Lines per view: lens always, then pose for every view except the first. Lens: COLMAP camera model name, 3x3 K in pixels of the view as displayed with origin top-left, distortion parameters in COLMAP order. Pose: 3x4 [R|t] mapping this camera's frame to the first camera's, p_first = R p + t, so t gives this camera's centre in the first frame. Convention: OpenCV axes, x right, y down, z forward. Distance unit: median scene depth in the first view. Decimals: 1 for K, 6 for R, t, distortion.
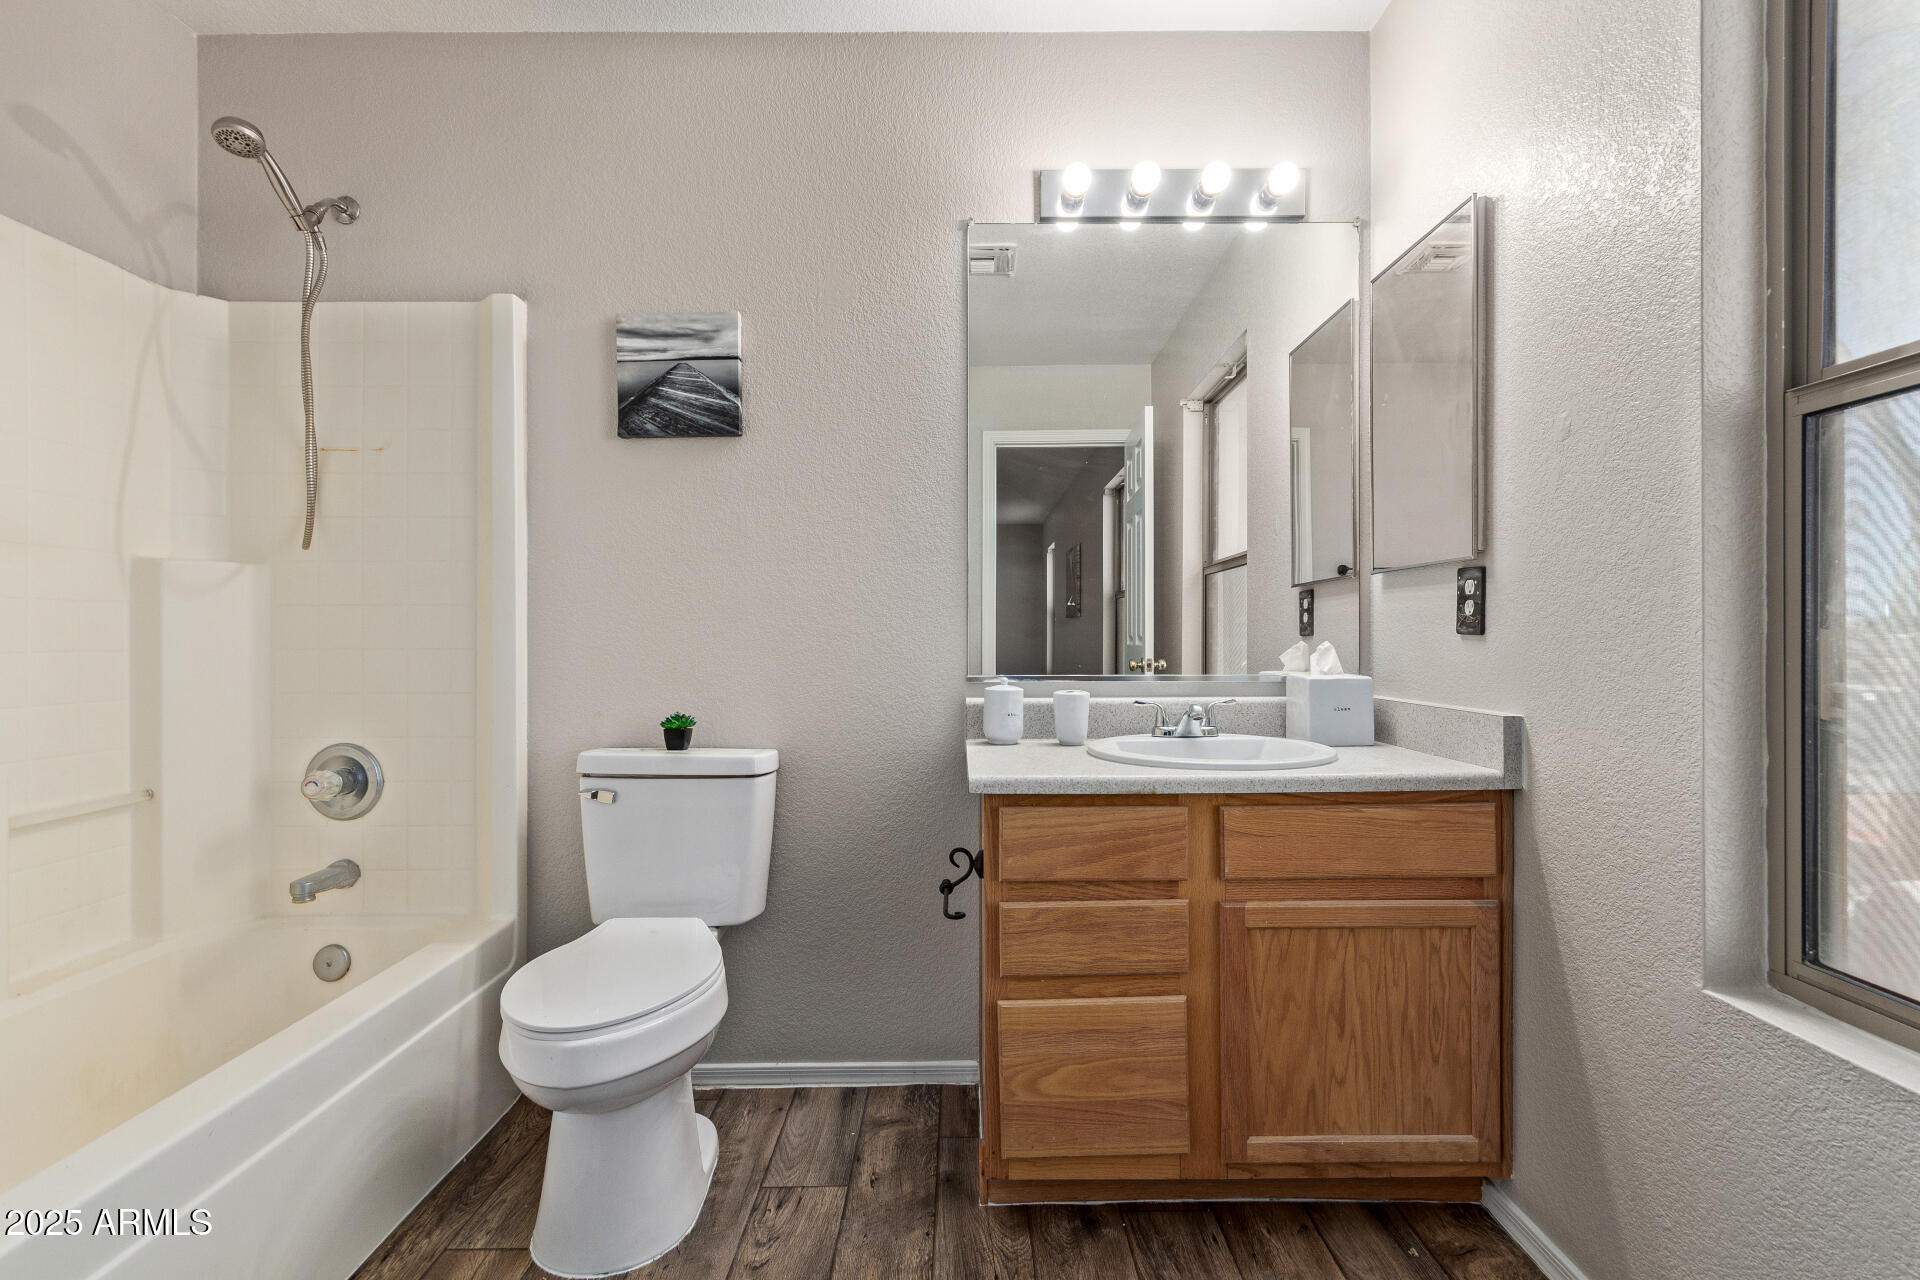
lens RADIAL K [[896.2, 0, 967.6], [0, 896.2, 639.6], [0, 0, 1]] dist [0.000951, 0.000722]
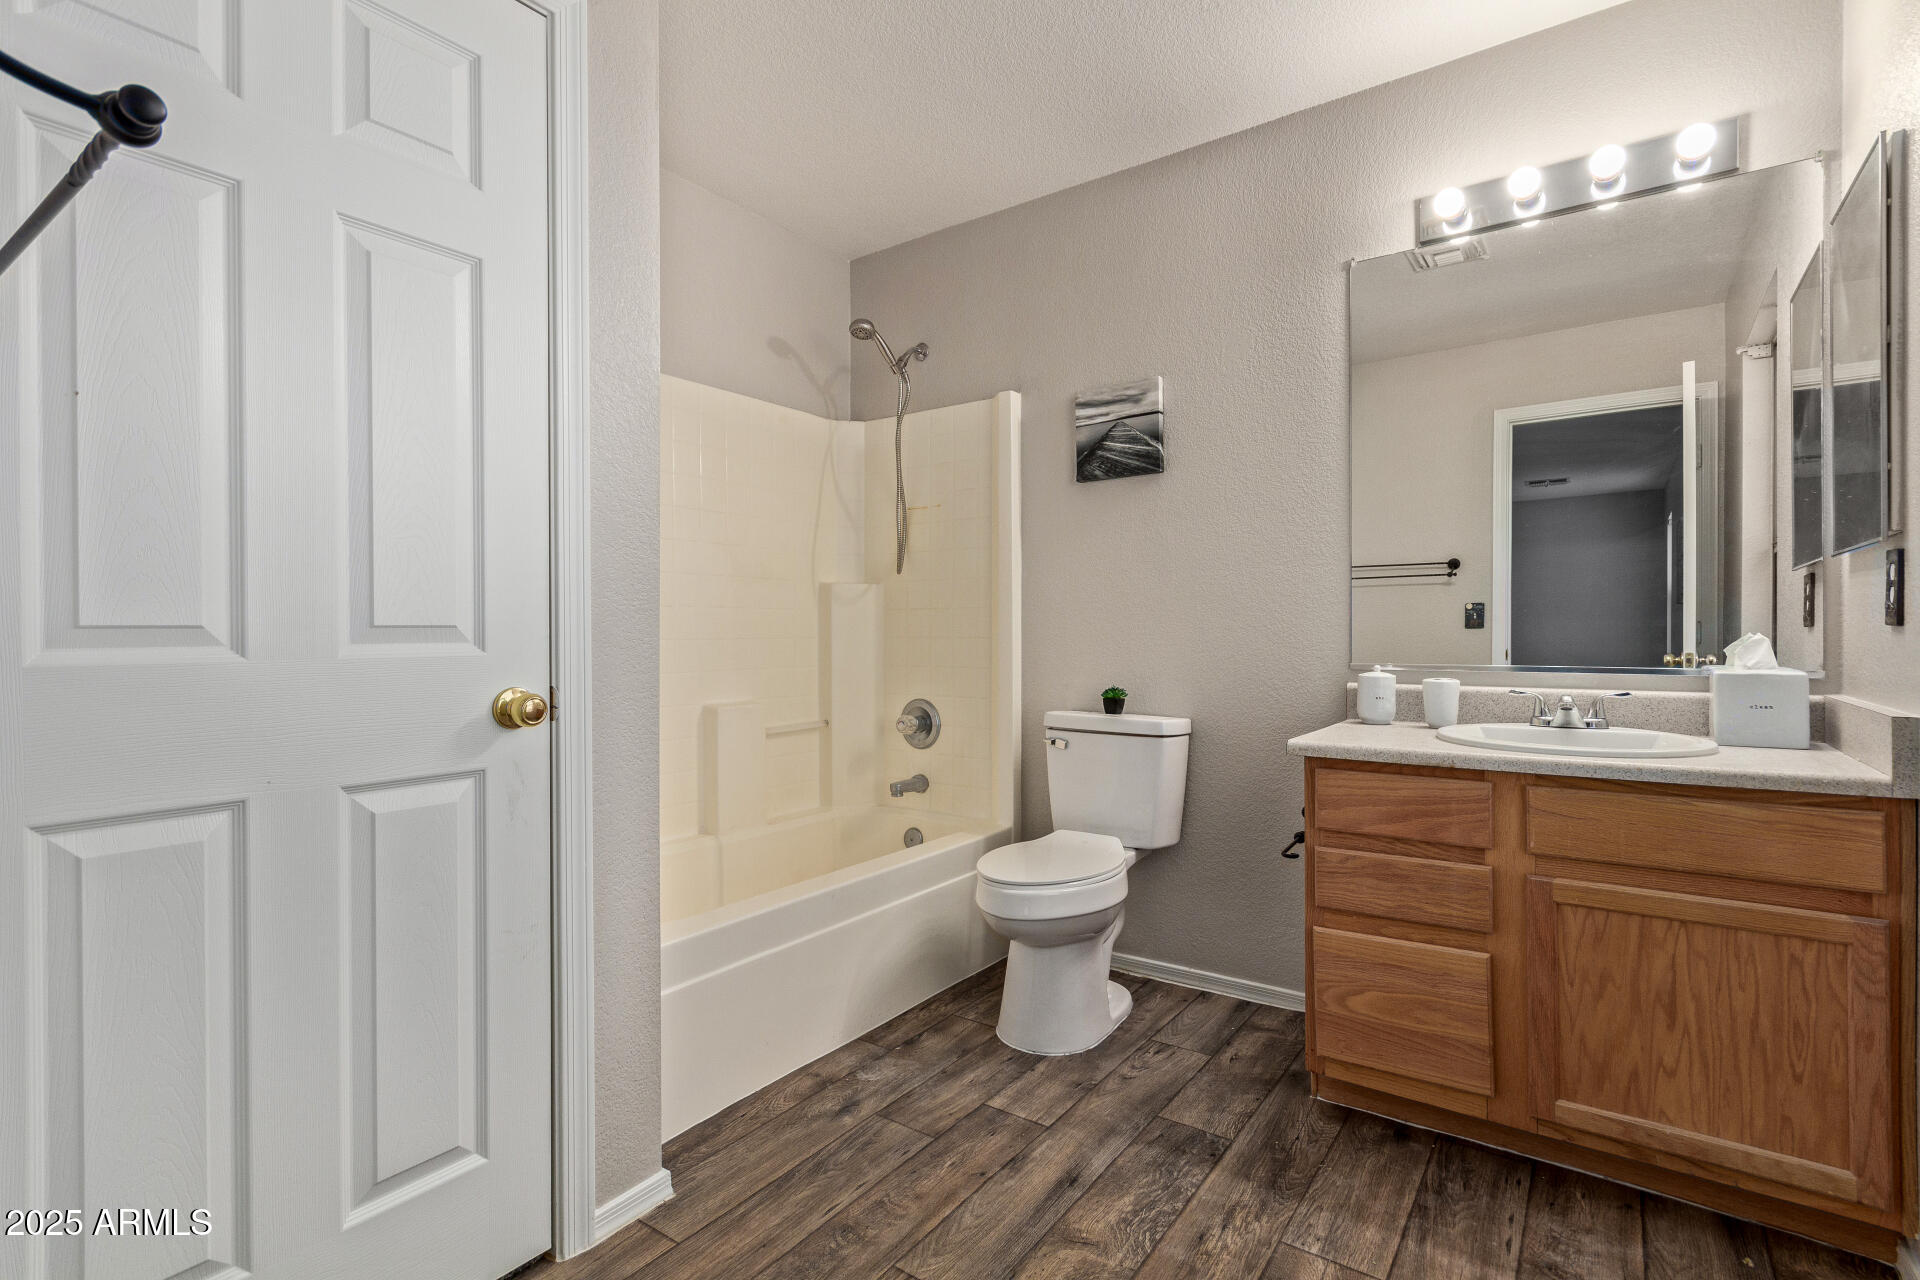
lens RADIAL K [[899.6, 0, 982.2], [0, 899.6, 635.2], [0, 0, 1]] dist [0.002222, 0.000856]
pose [[0.817889, 0.002222, -0.575372, 0.307147], [0.000399, 0.999990, 0.004429, -0.000435], [0.575376, -0.003852, 0.817880, -0.221388]]
